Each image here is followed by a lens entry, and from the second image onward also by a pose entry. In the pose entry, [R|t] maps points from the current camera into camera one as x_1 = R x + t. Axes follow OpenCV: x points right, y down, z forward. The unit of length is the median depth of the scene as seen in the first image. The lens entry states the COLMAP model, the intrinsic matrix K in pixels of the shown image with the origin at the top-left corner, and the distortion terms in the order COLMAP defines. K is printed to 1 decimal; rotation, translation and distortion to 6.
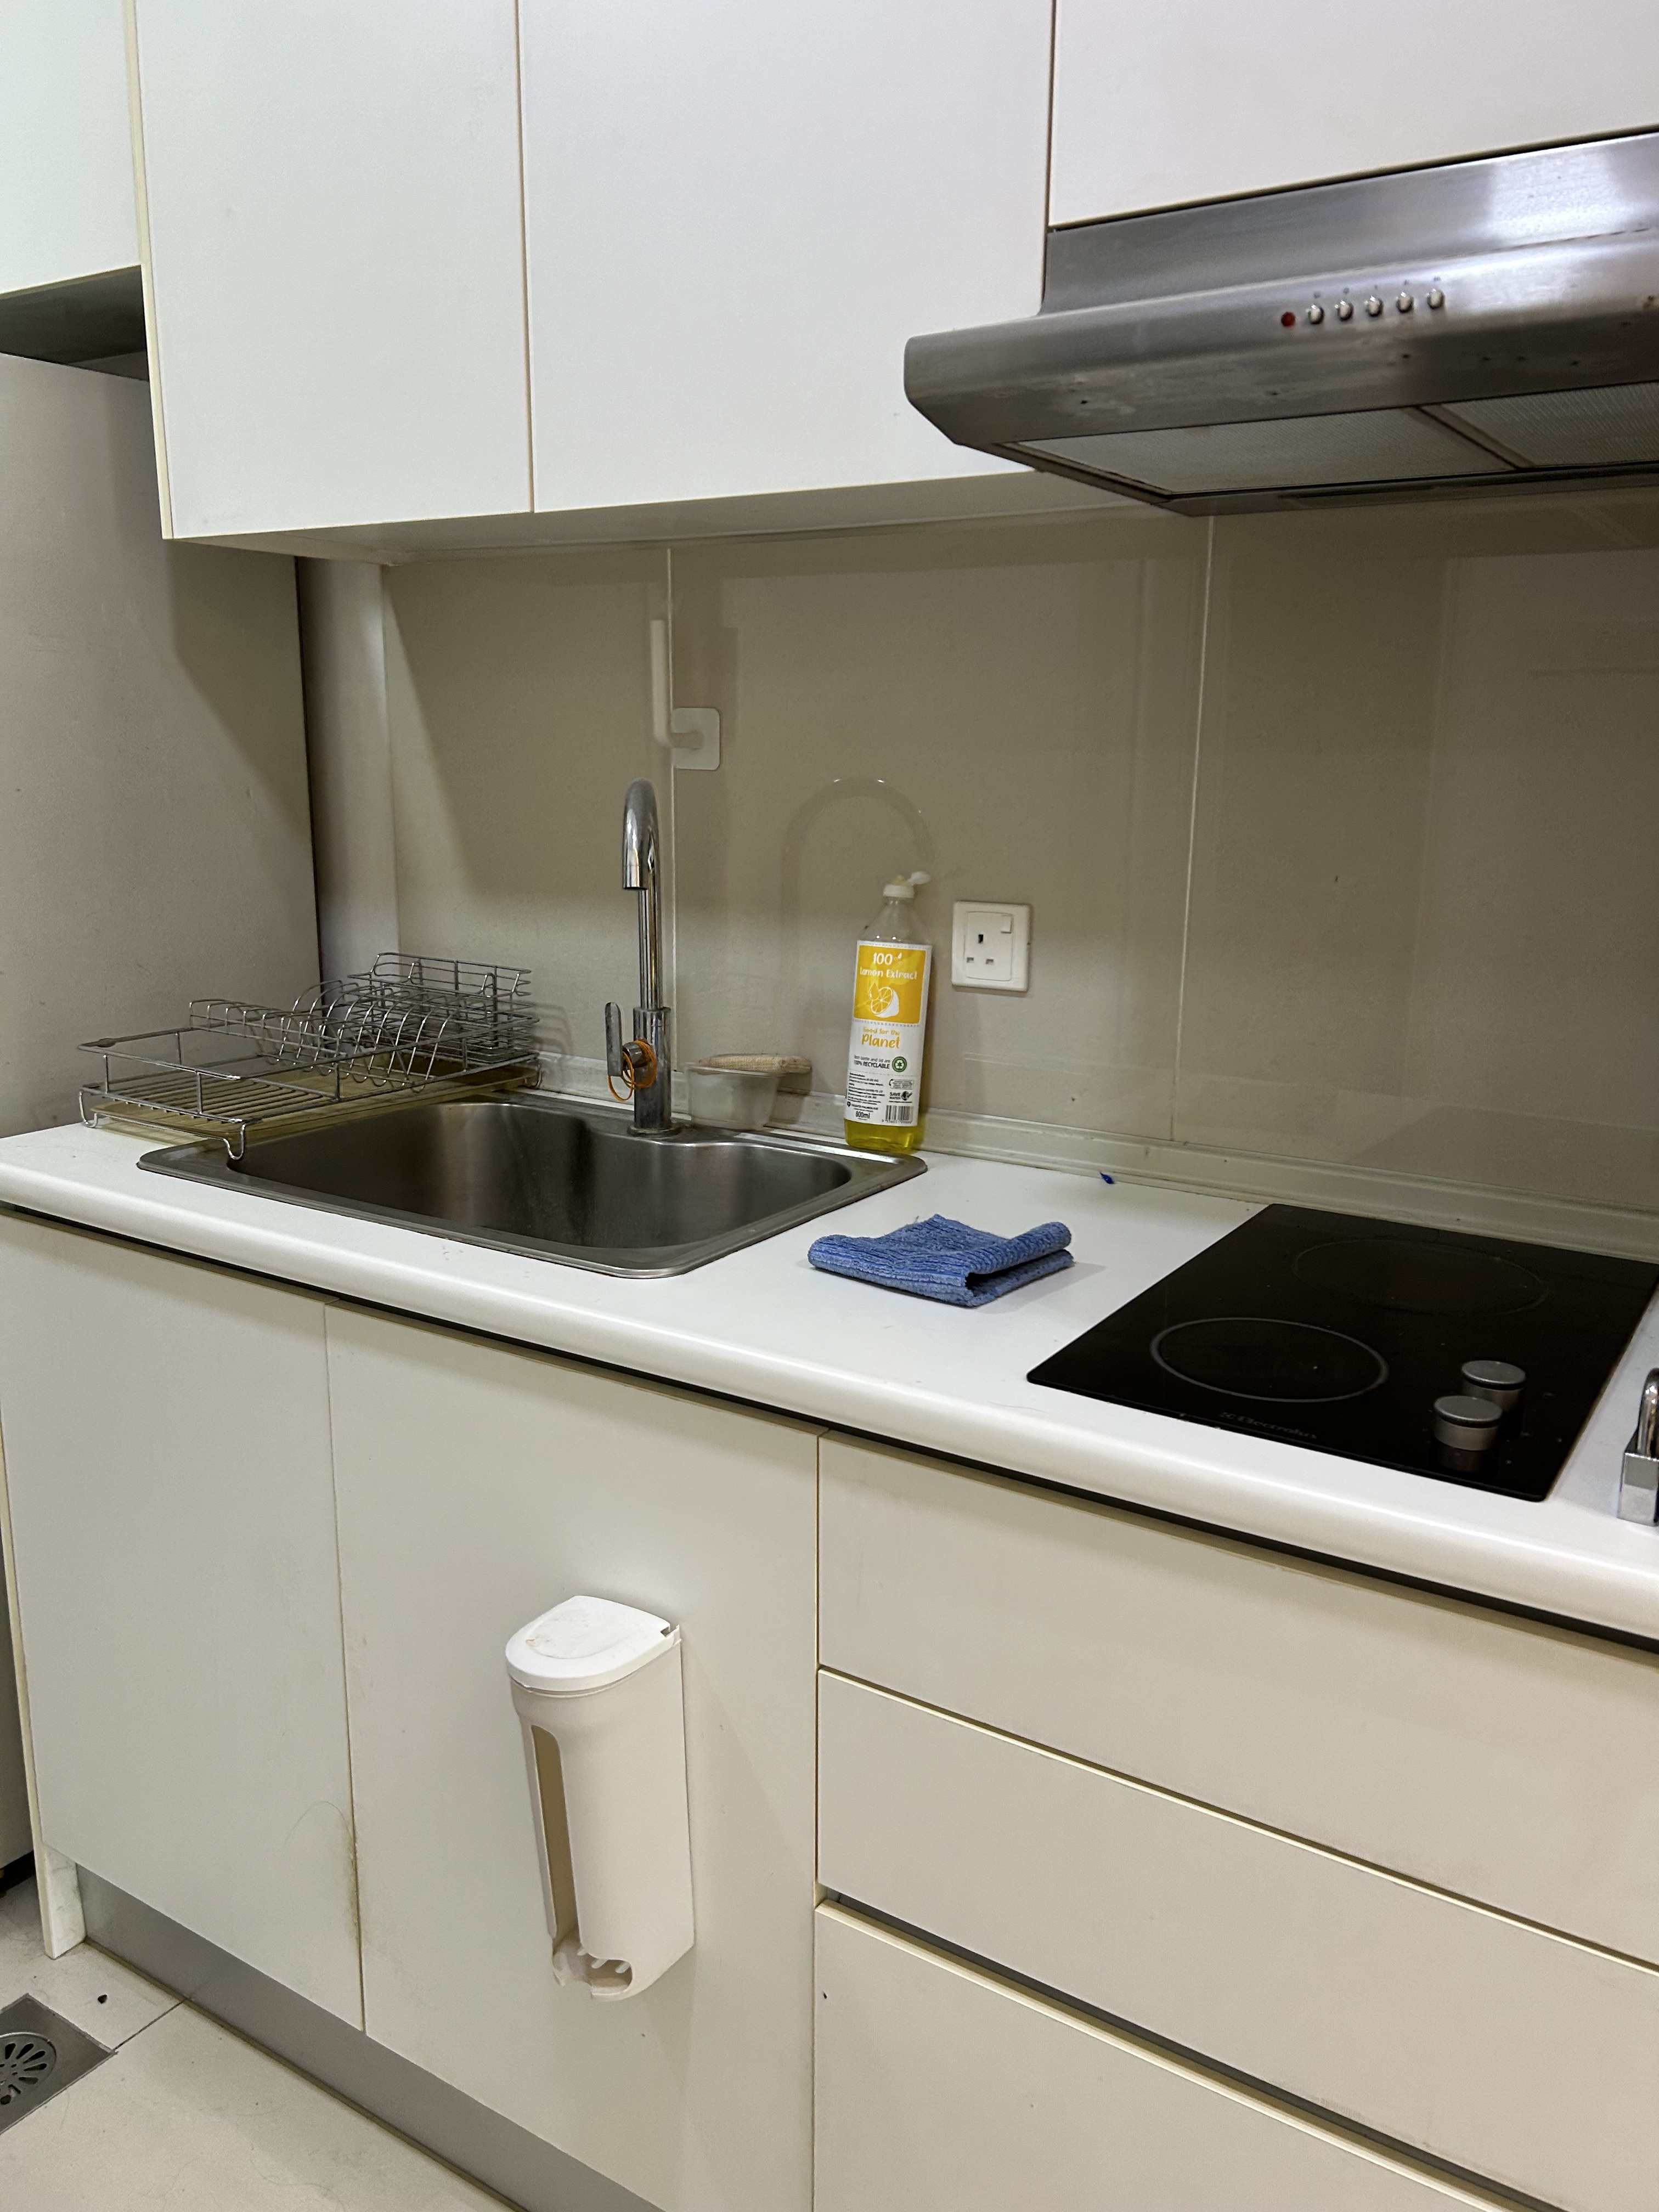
lens RADIAL K [[1635.3, 0, 829.5], [0, 1635.3, 1106.0], [0, 0, 1]] dist [0.022632, -0.002649]
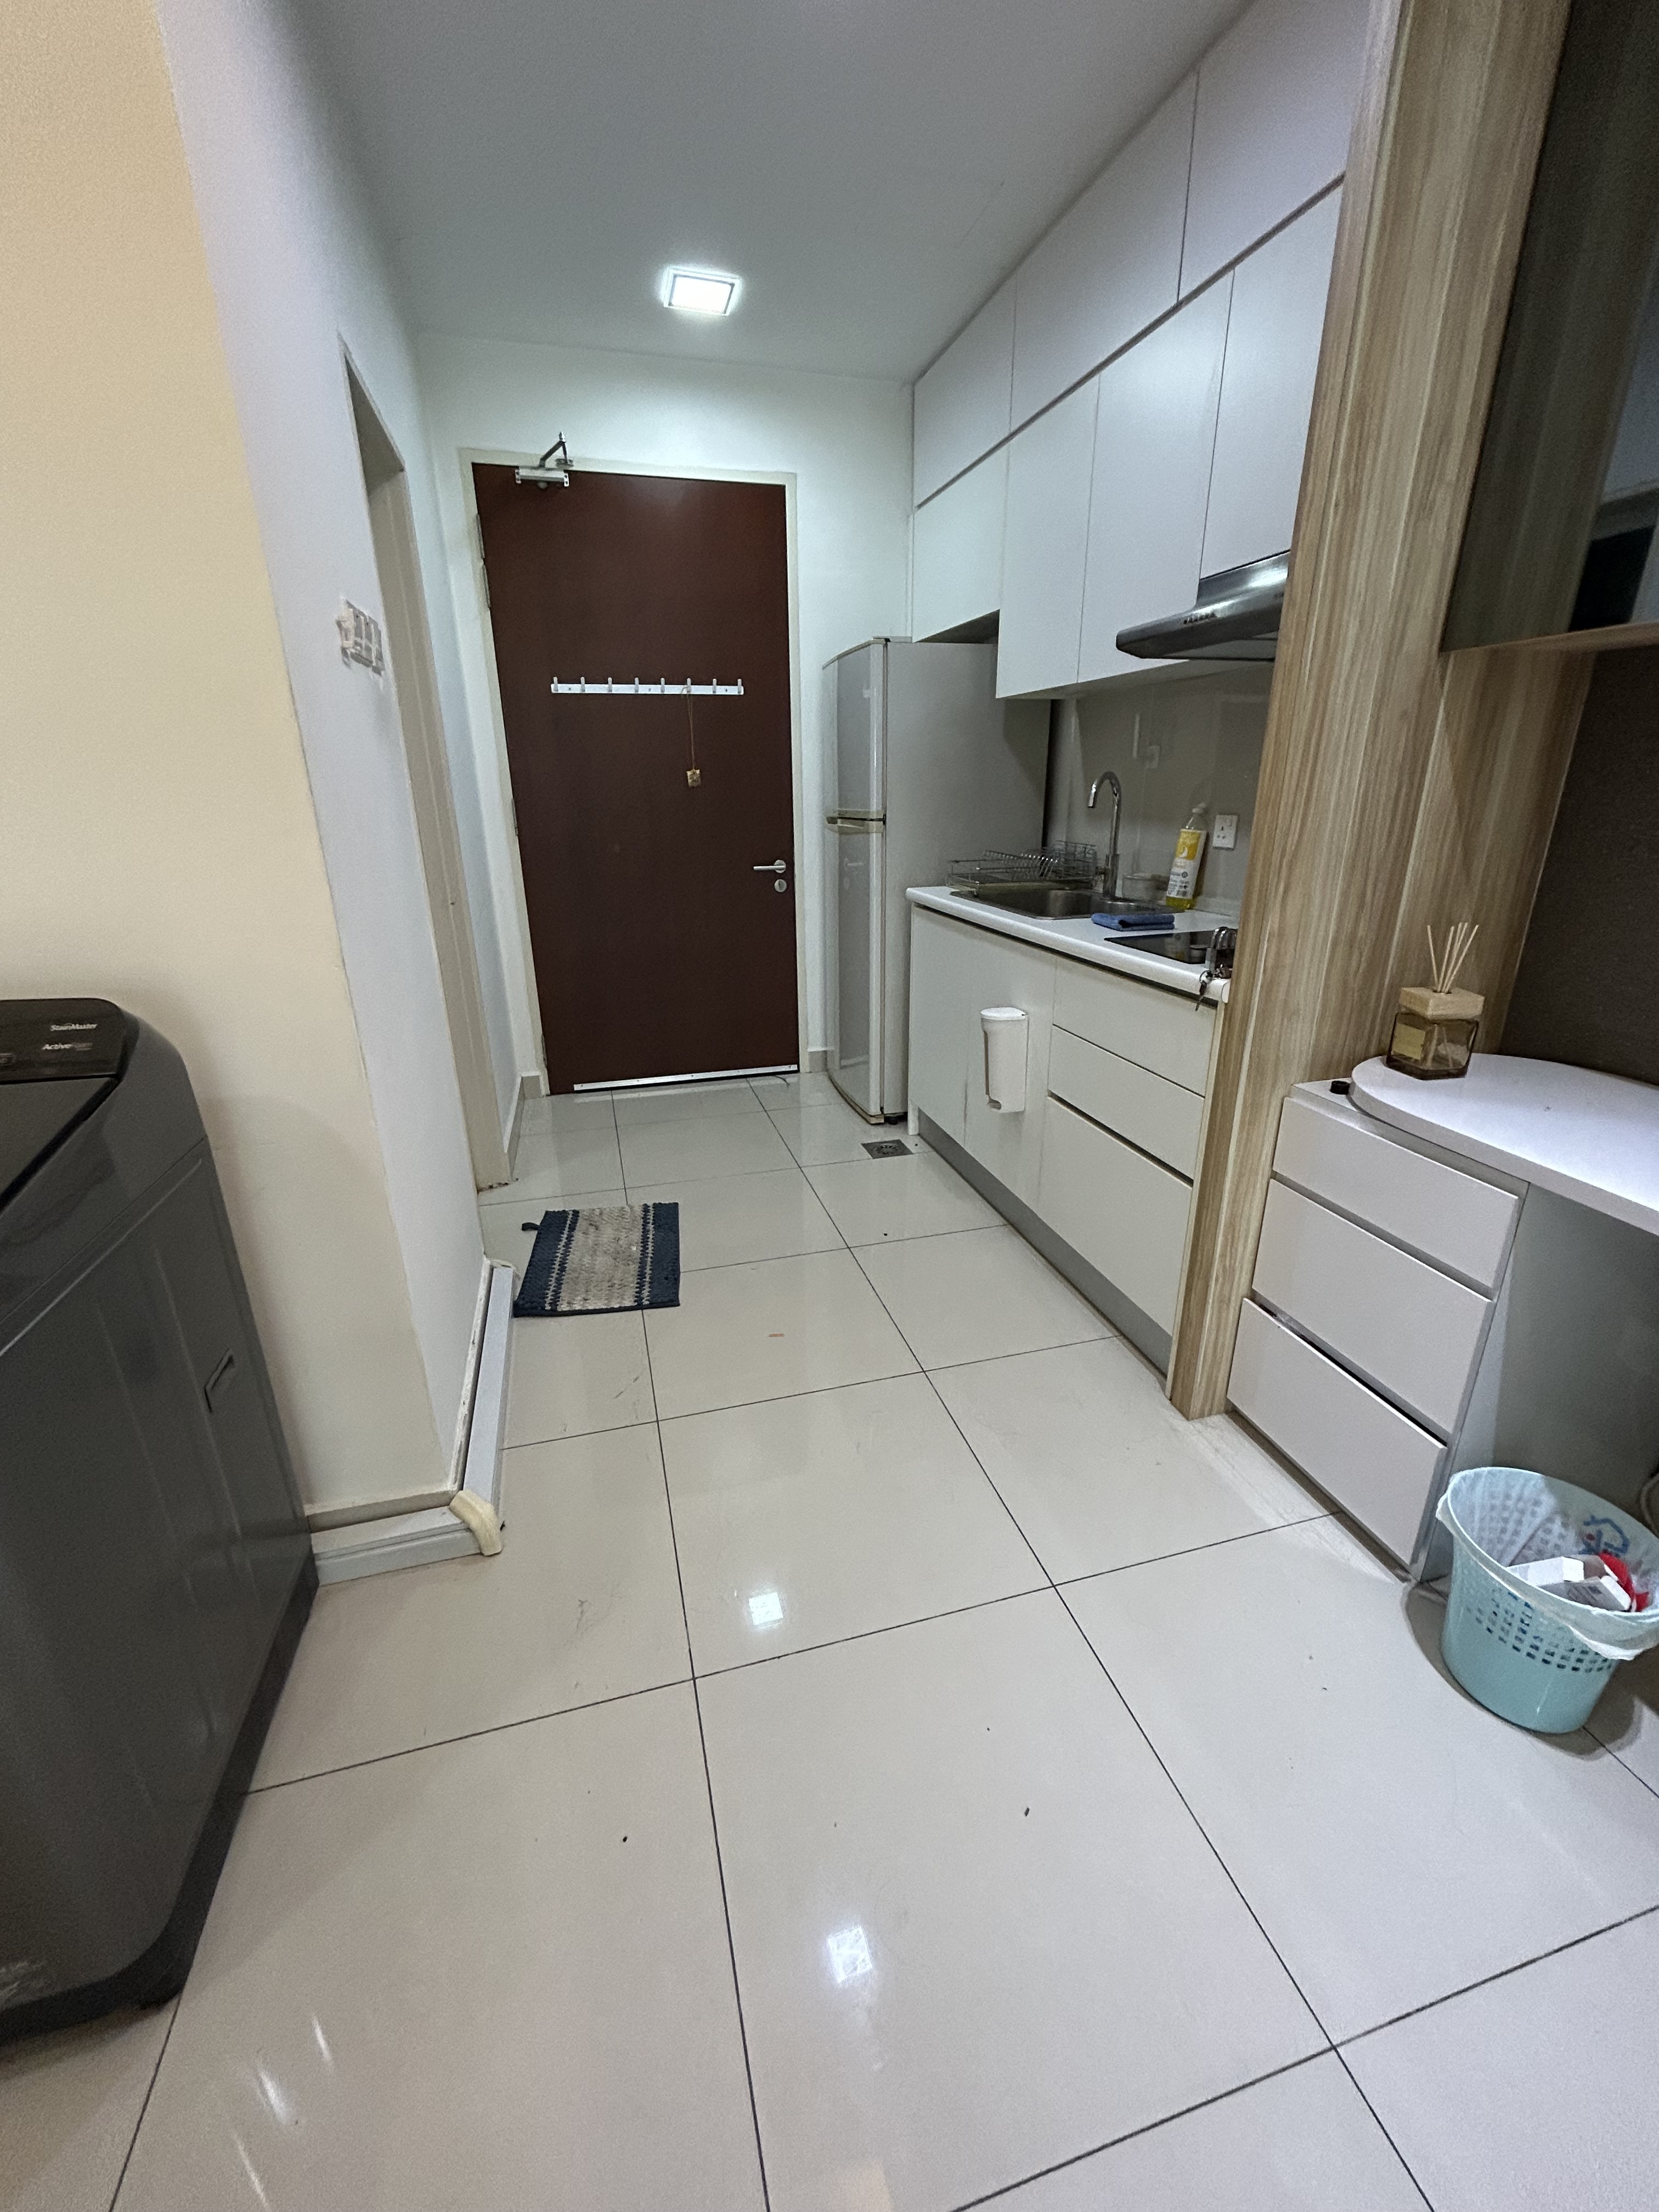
lens RADIAL K [[907.7, 0, 829.5], [0, 907.7, 1106.0], [0, 0, 1]] dist [-0.000830, -0.000103]
pose [[0.742438, 0.205950, -0.637472, 0.653310], [-0.124799, 0.977434, 0.170434, 0.169446], [0.658188, -0.046981, 0.751387, -0.571748]]
